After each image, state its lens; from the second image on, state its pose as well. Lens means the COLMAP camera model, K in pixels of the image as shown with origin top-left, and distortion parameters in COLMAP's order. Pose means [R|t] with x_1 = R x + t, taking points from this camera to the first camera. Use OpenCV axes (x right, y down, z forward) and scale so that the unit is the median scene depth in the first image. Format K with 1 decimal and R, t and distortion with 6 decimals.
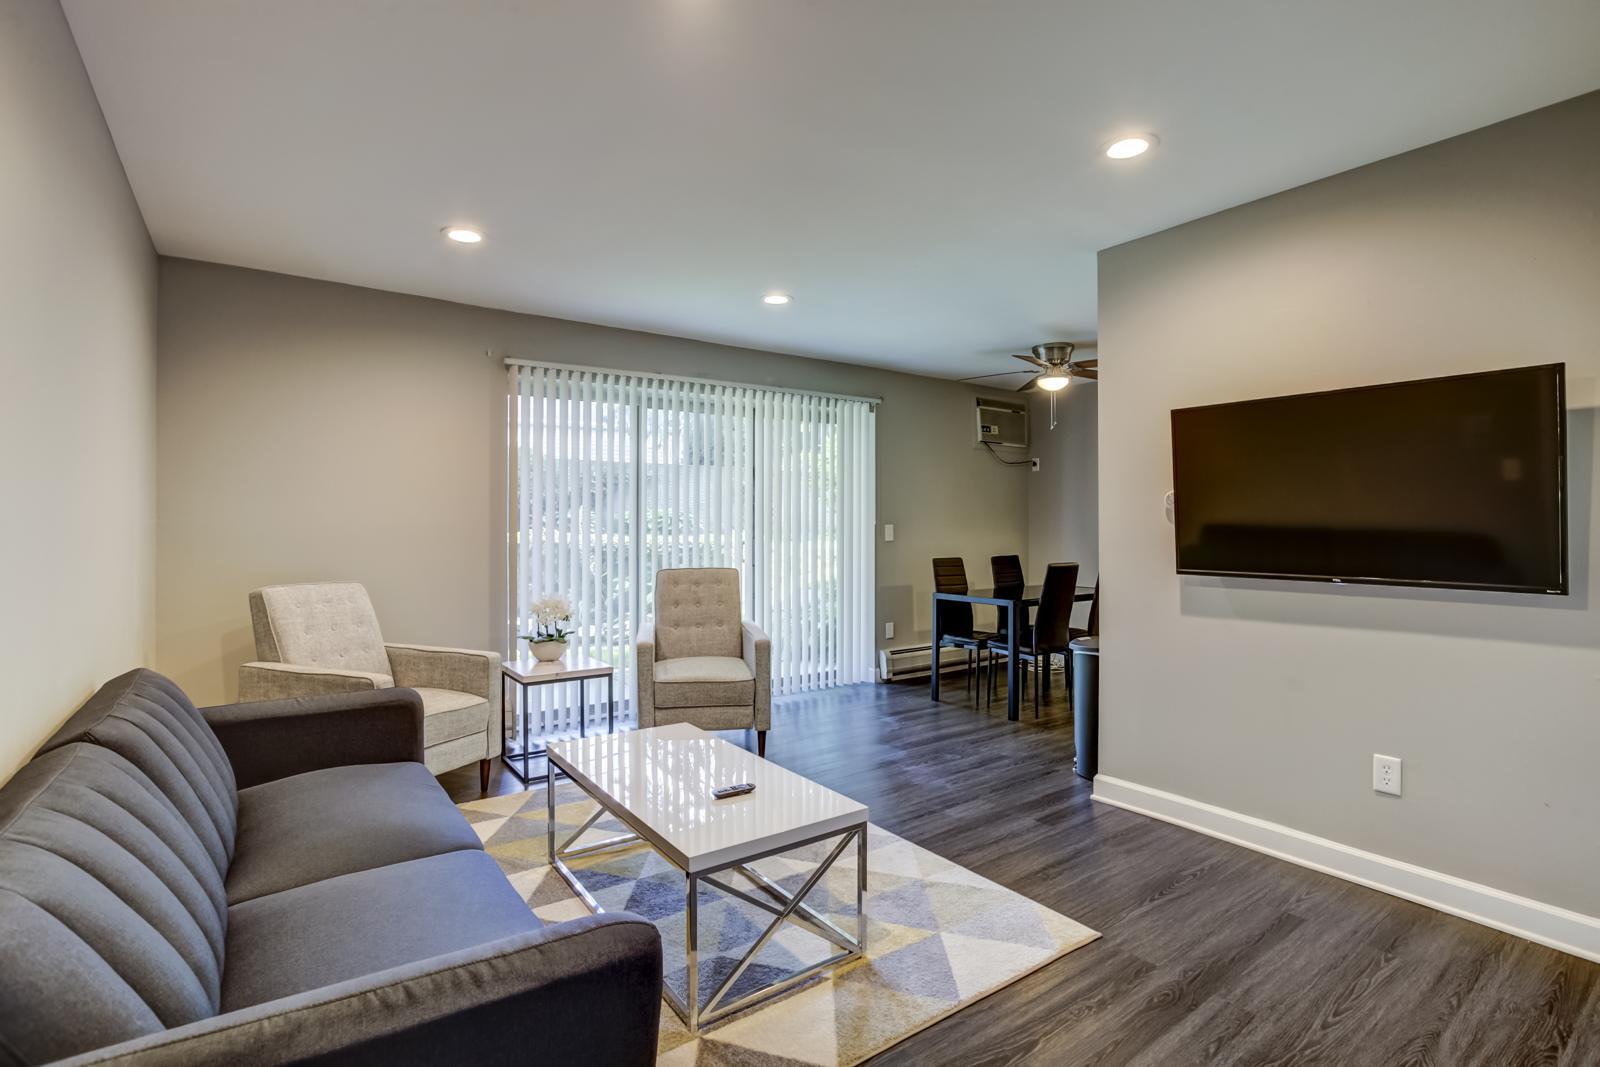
lens RADIAL K [[783.9, 0, 801.3], [0, 783.9, 514.7], [0, 0, 1]] dist [-0.011850, 0.000299]
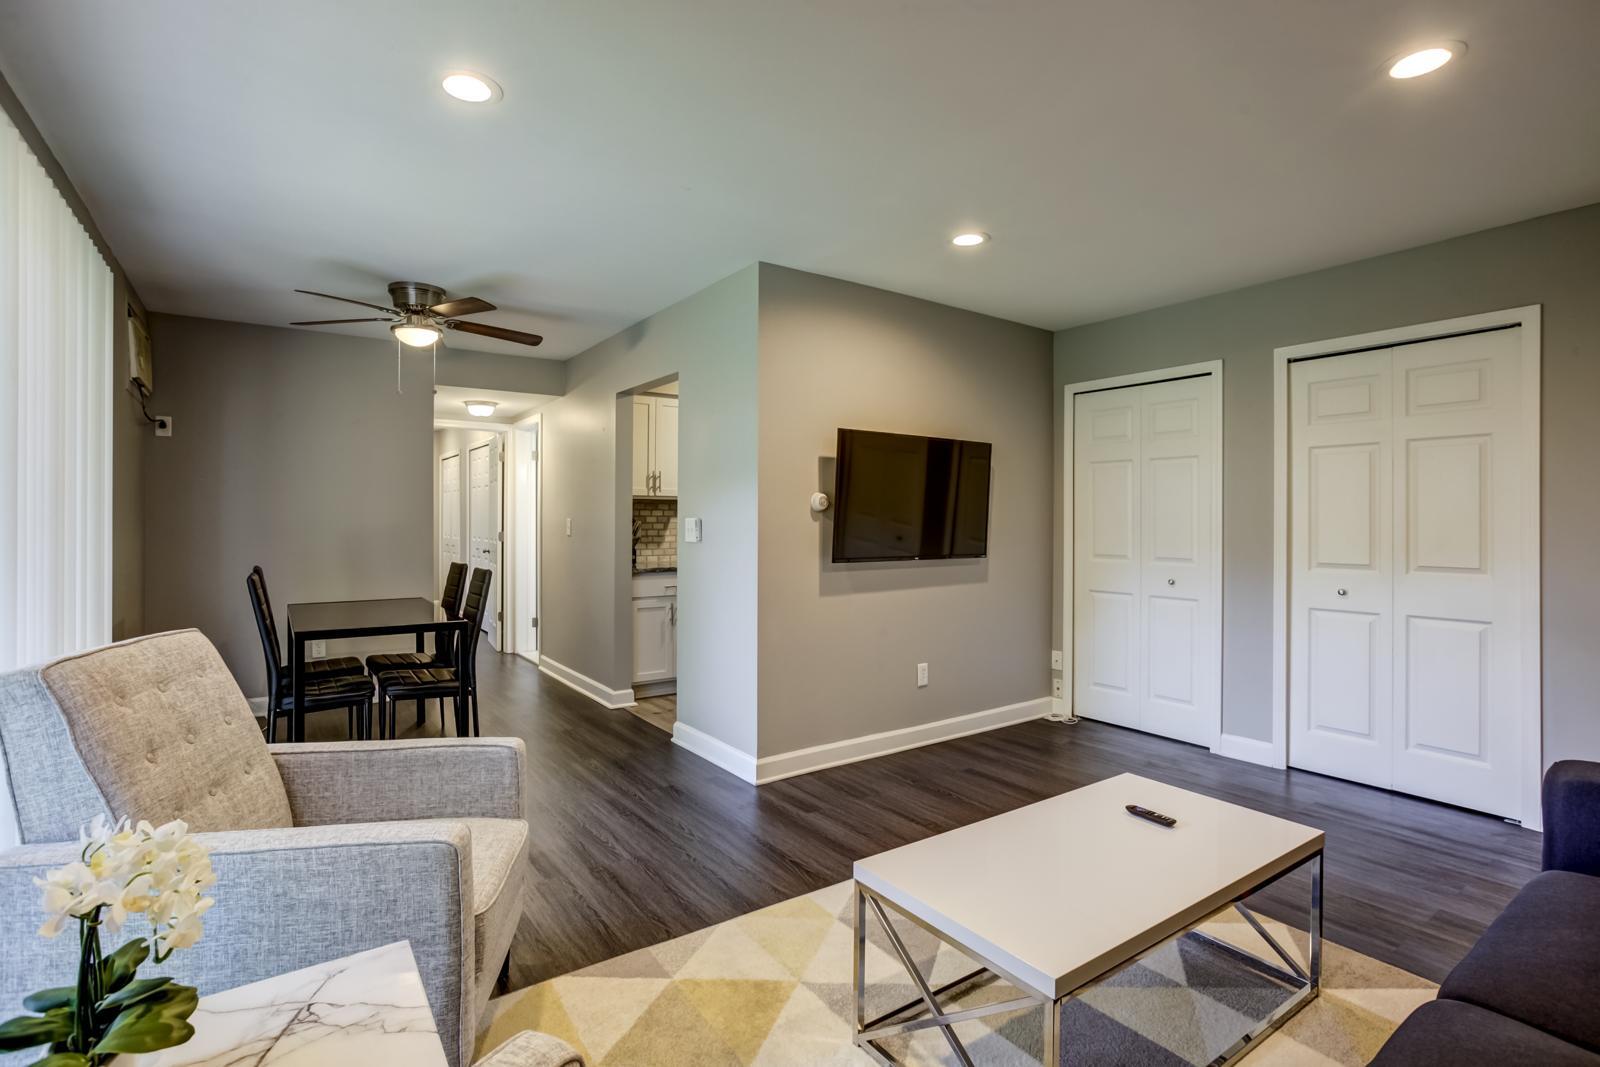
lens RADIAL K [[770.4, 0, 800.0], [0, 770.4, 533.5], [0, 0, 1]] dist [-0.002942, 0.000029]
pose [[-0.006649, -0.010428, 0.999924, -0.734326], [-0.016532, 0.999810, 0.010316, 0.018827], [-0.999841, -0.016462, -0.006820, 1.073238]]
